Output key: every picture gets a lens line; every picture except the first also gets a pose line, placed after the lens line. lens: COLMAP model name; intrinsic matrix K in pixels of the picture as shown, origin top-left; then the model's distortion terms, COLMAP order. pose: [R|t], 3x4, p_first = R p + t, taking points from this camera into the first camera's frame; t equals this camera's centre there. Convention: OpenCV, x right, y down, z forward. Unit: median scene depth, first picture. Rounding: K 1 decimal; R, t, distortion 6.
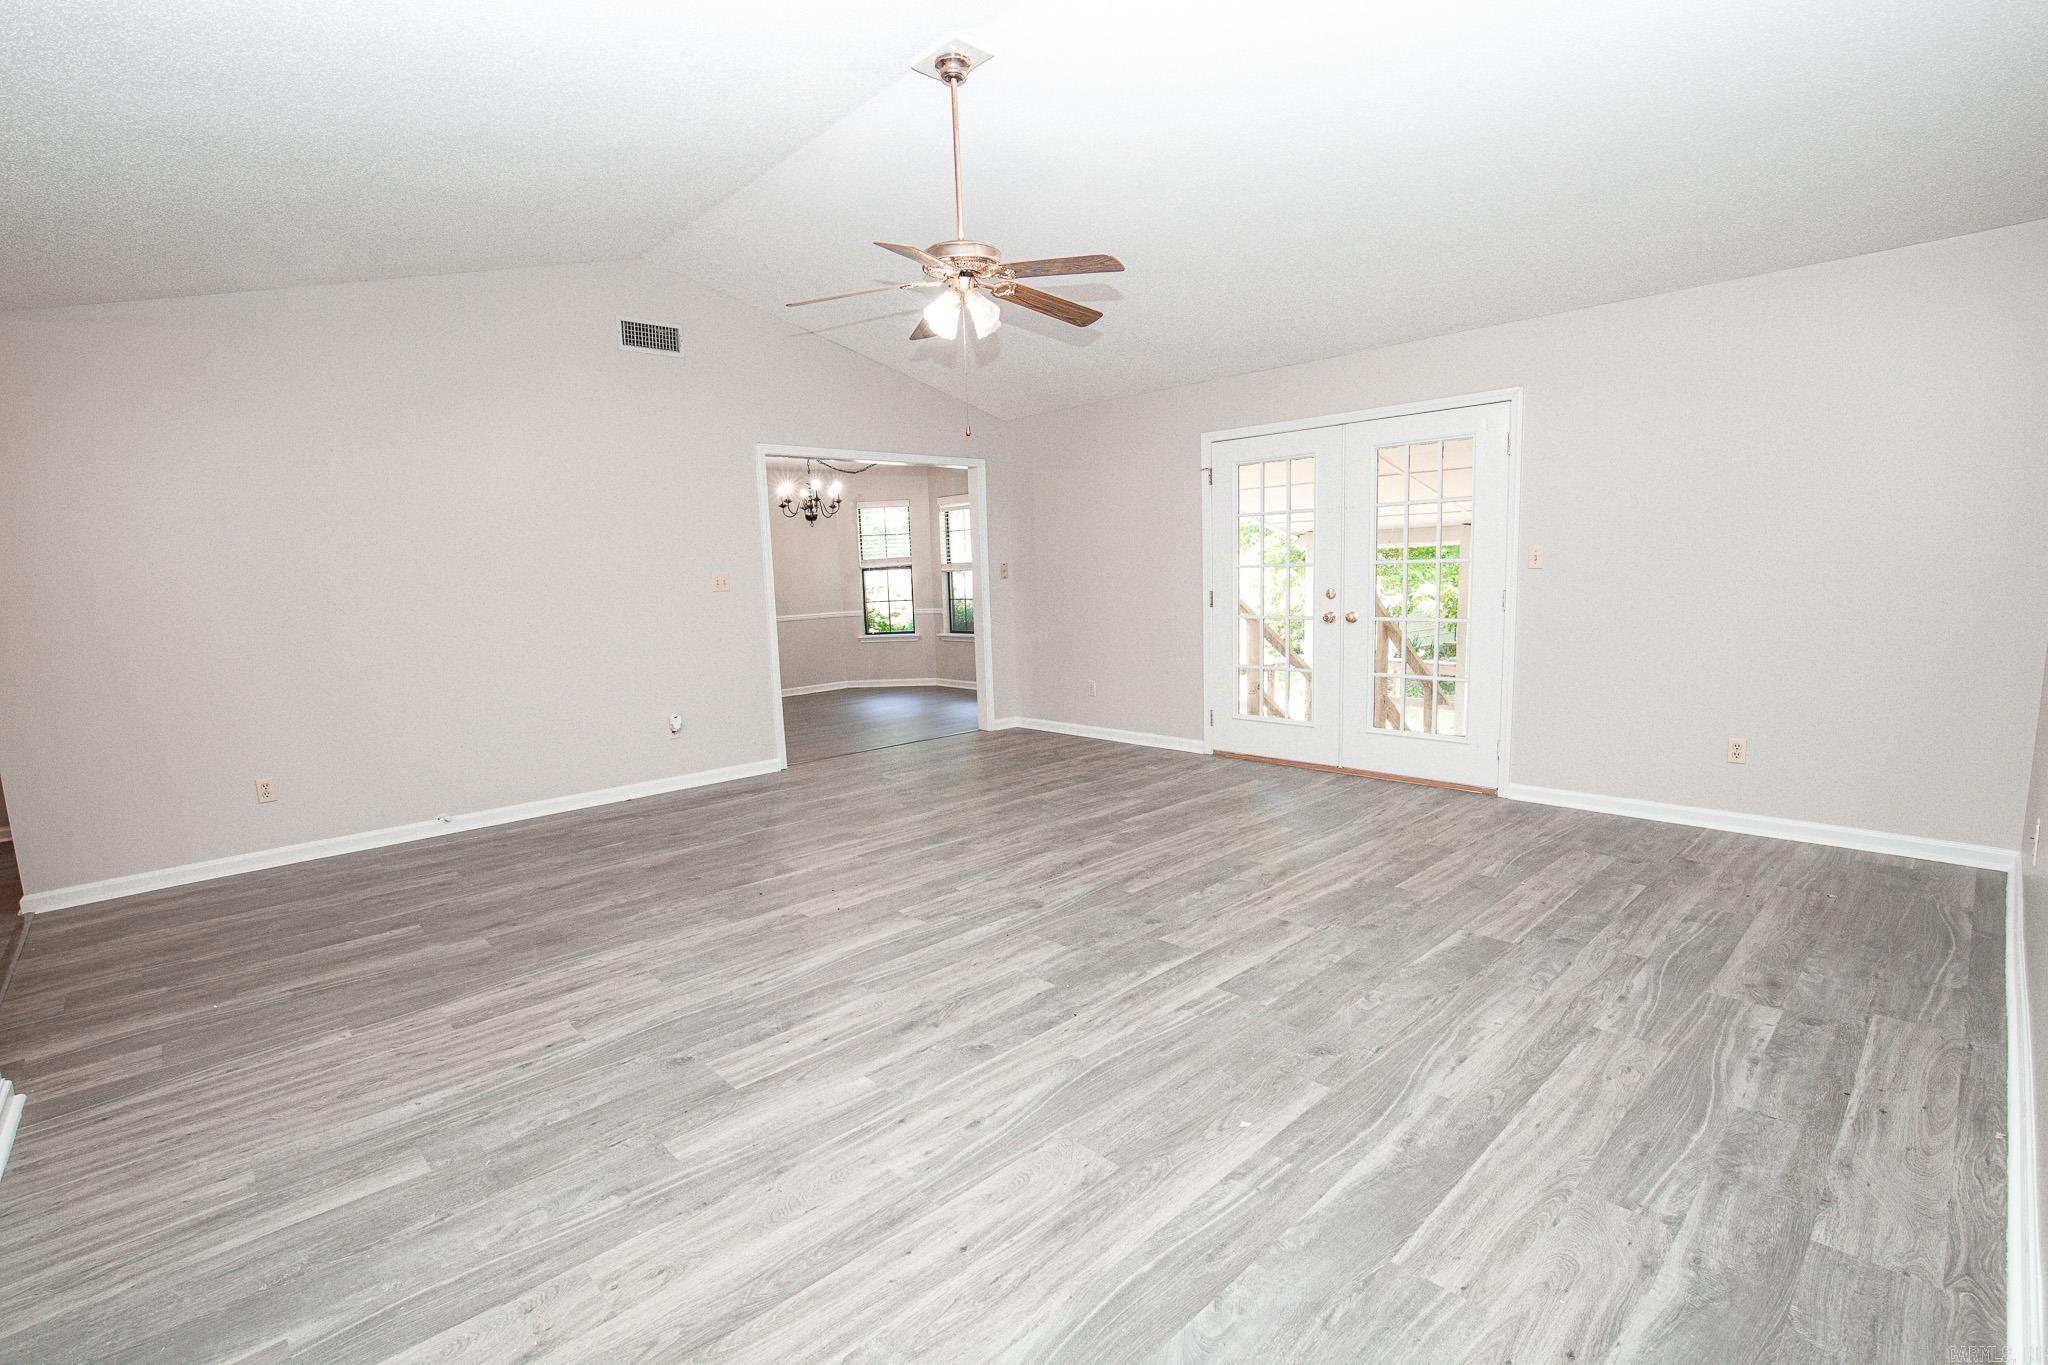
lens RADIAL K [[950.7, 0, 1009.1], [0, 950.7, 701.8], [0, 0, 1]] dist [-0.033123, 0.004598]
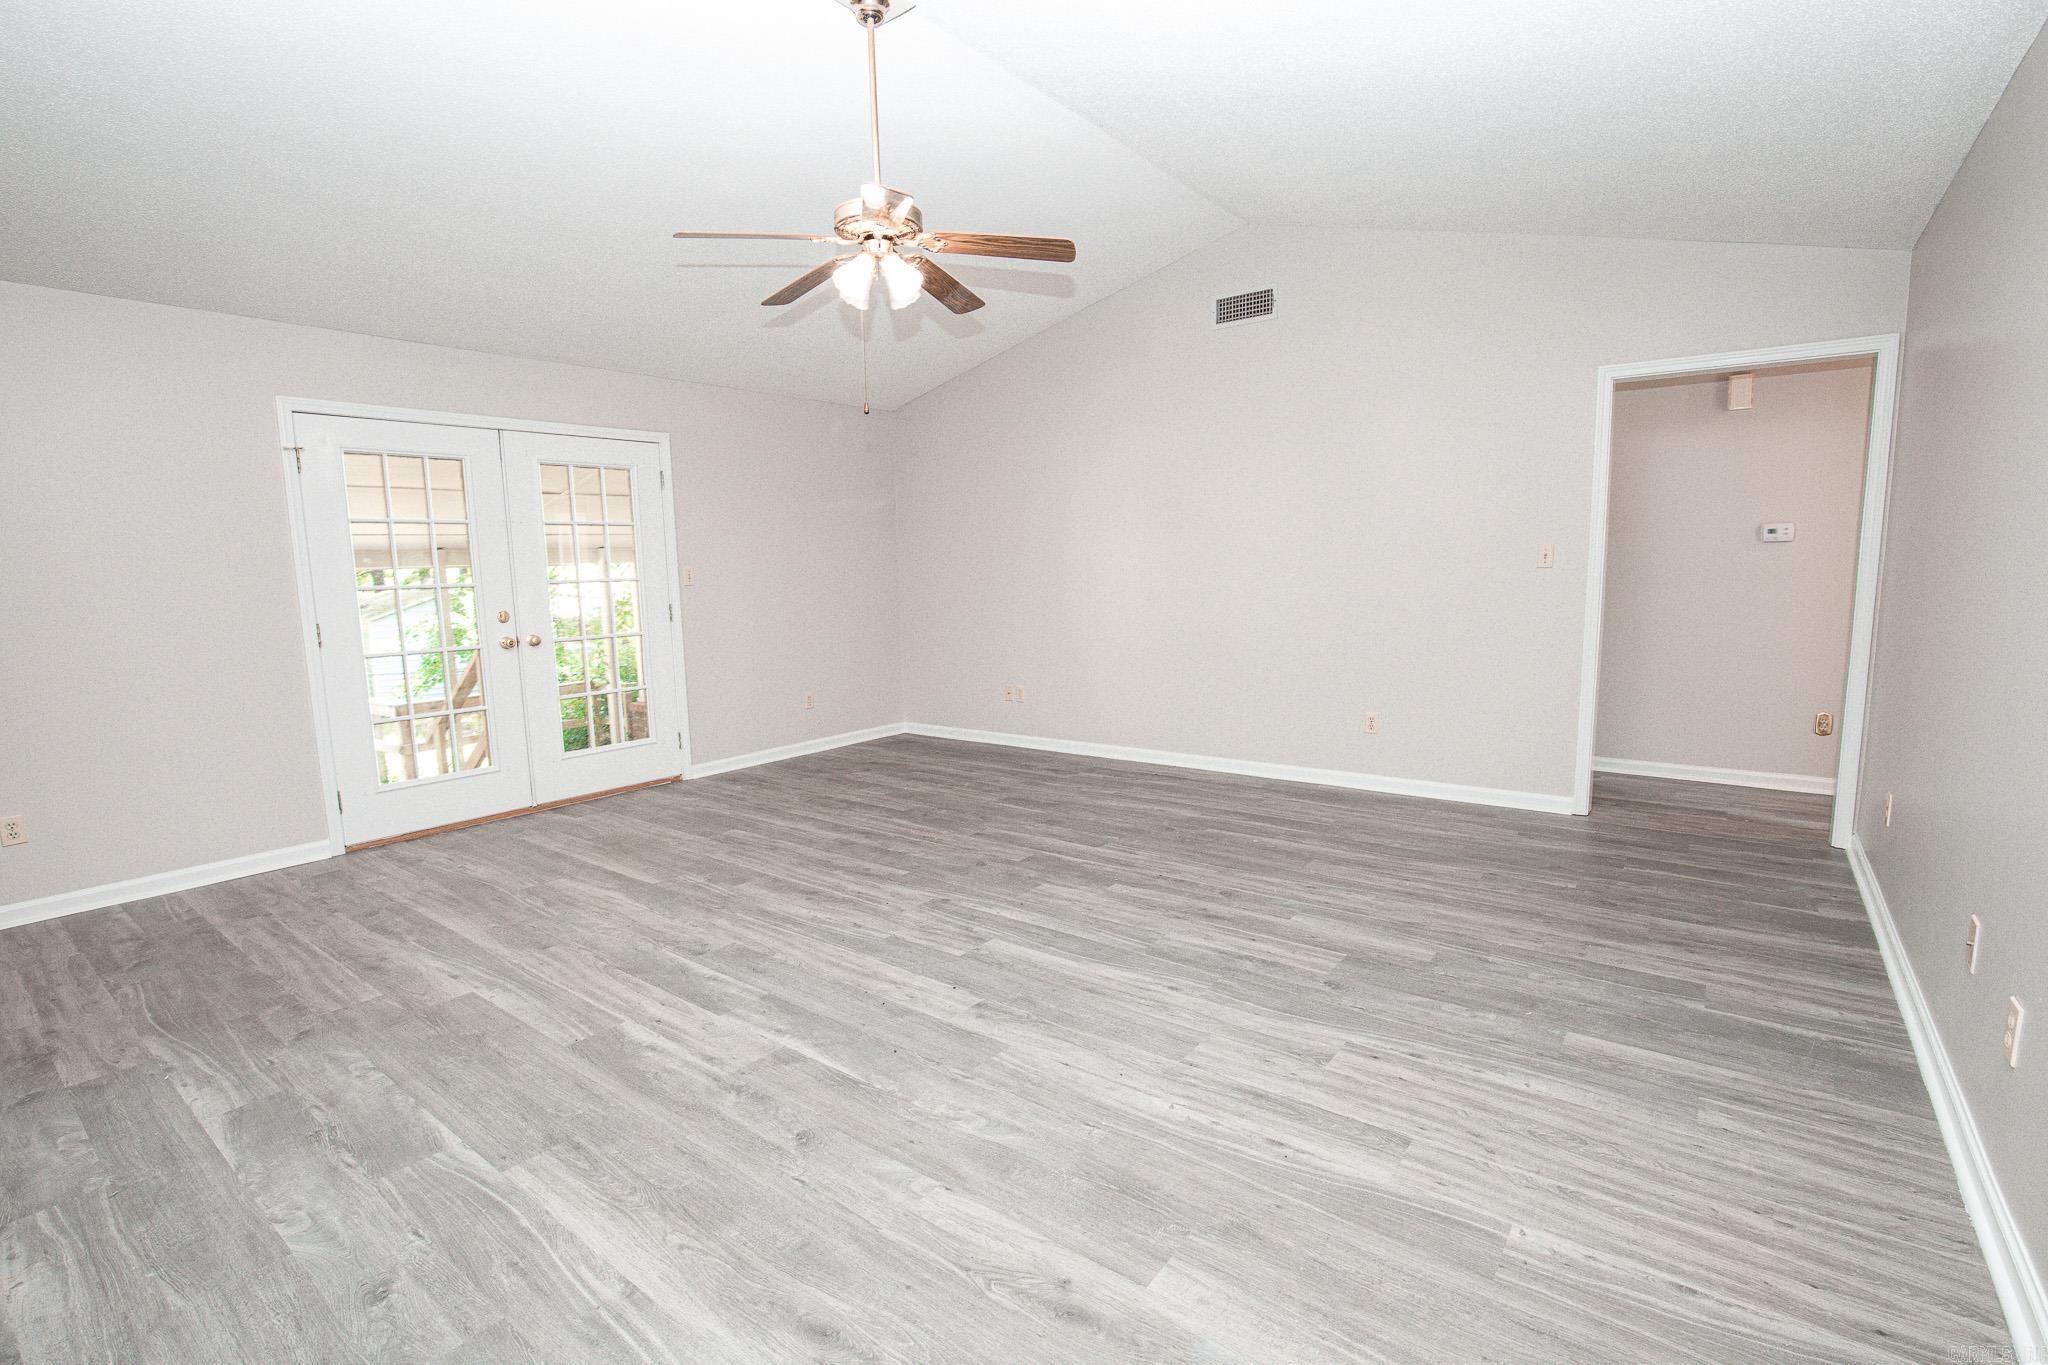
lens RADIAL K [[940.9, 0, 1024.5], [0, 940.9, 695.6], [0, 0, 1]] dist [-0.038670, 0.008731]
pose [[-0.173888, -0.097465, 0.979930, -0.992803], [0.167610, 0.977642, 0.126980, -0.115017], [-0.970397, 0.186327, -0.153664, 1.088137]]
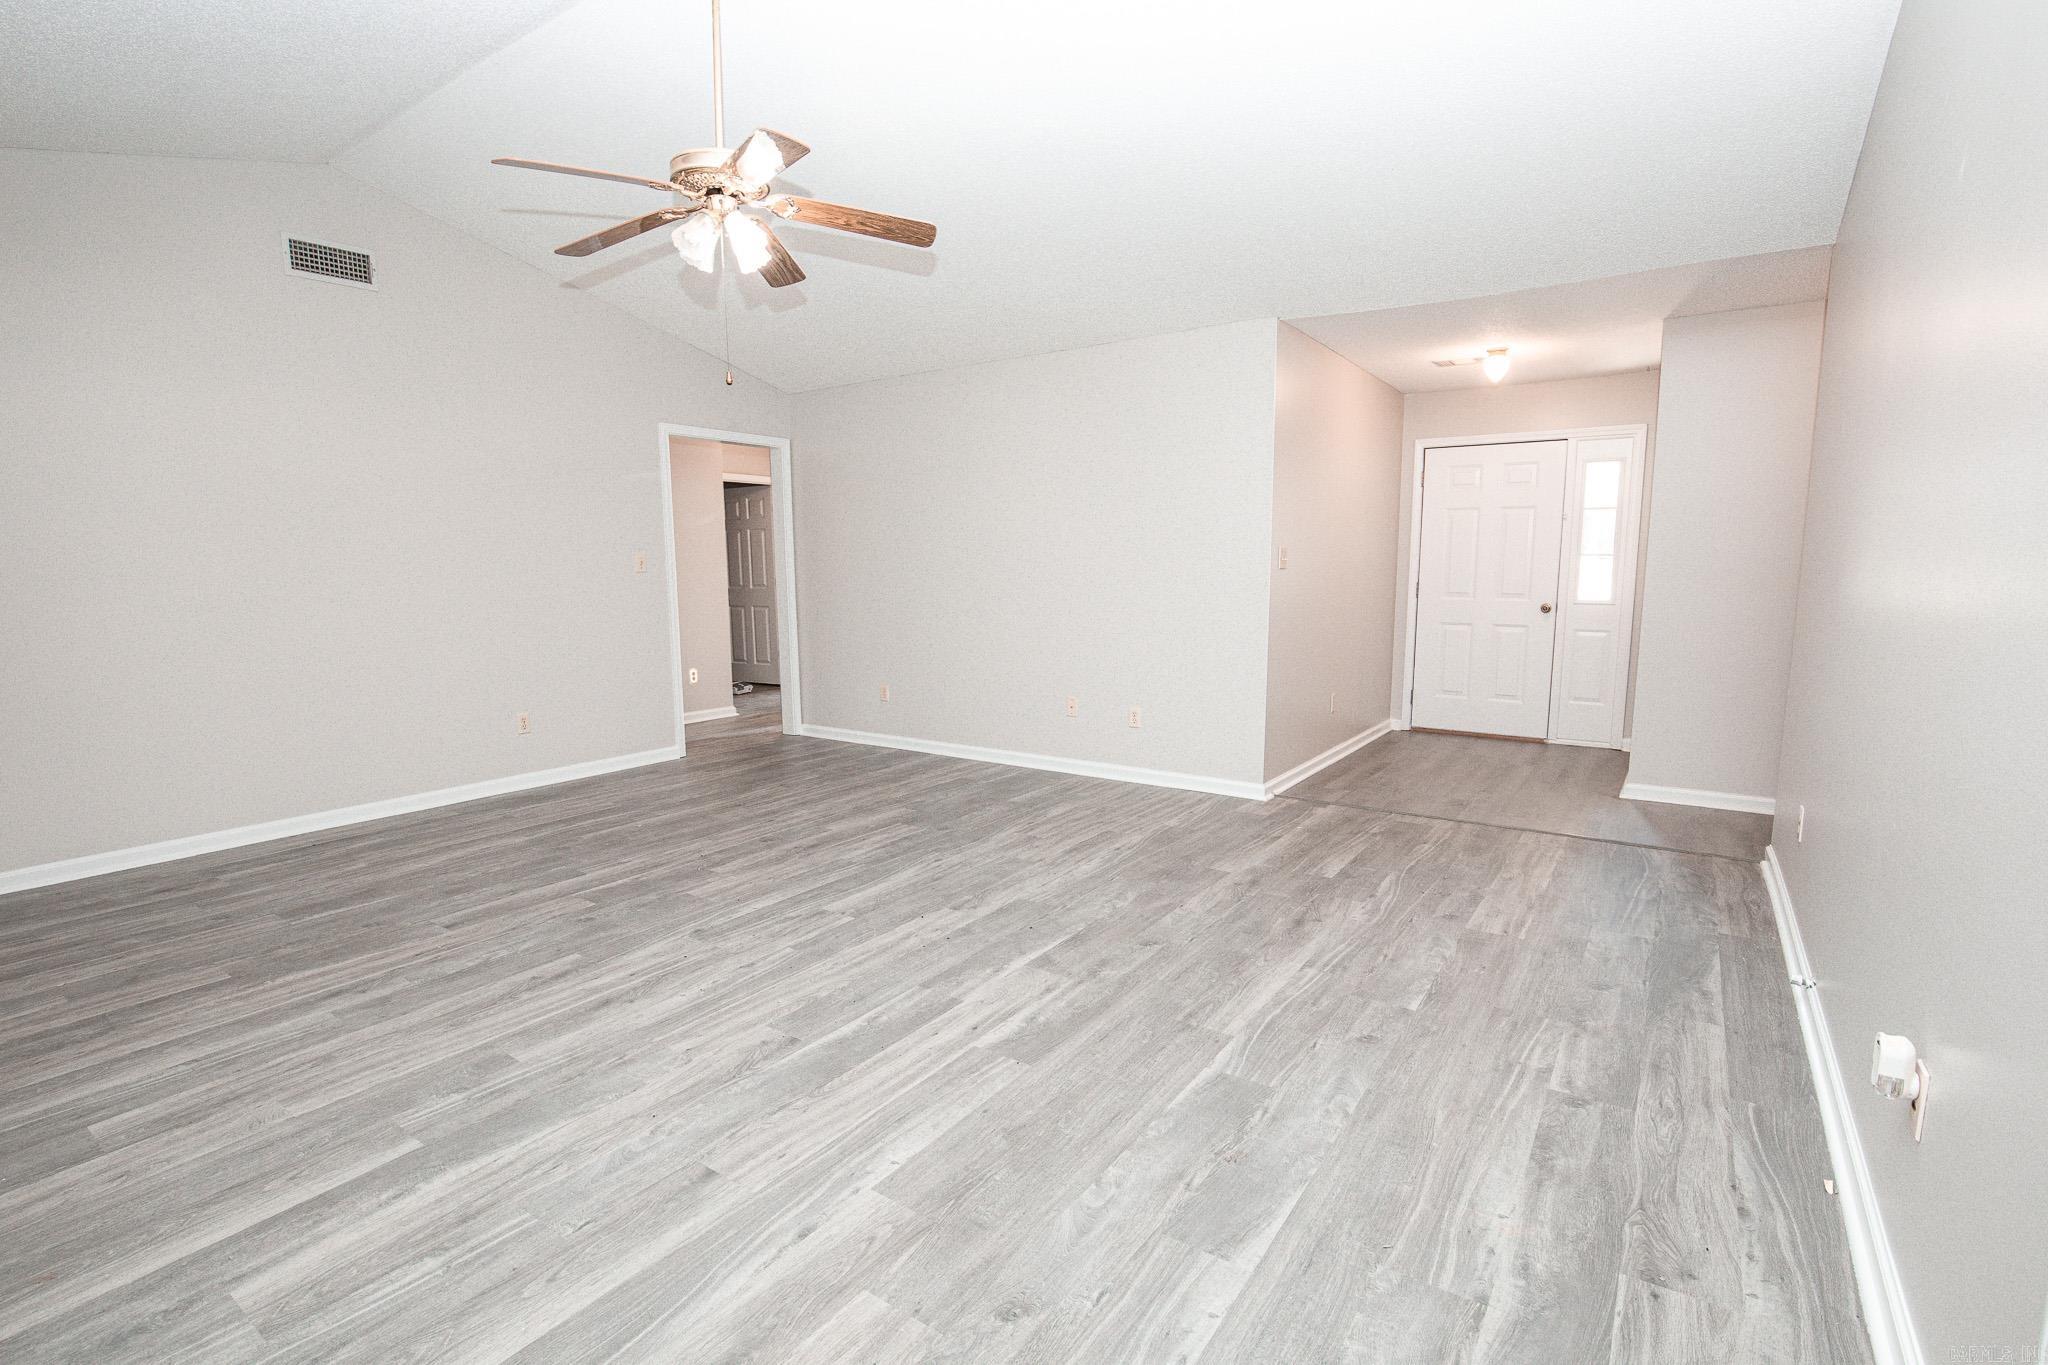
lens RADIAL K [[950.7, 0, 1009.1], [0, 950.7, 701.8], [0, 0, 1]] dist [-0.033123, 0.004598]
pose [[-0.977866, 0.072115, -0.196414, -0.103159], [0.012757, 0.957530, 0.288053, -0.262553], [0.208845, 0.279171, -0.937255, 1.948228]]
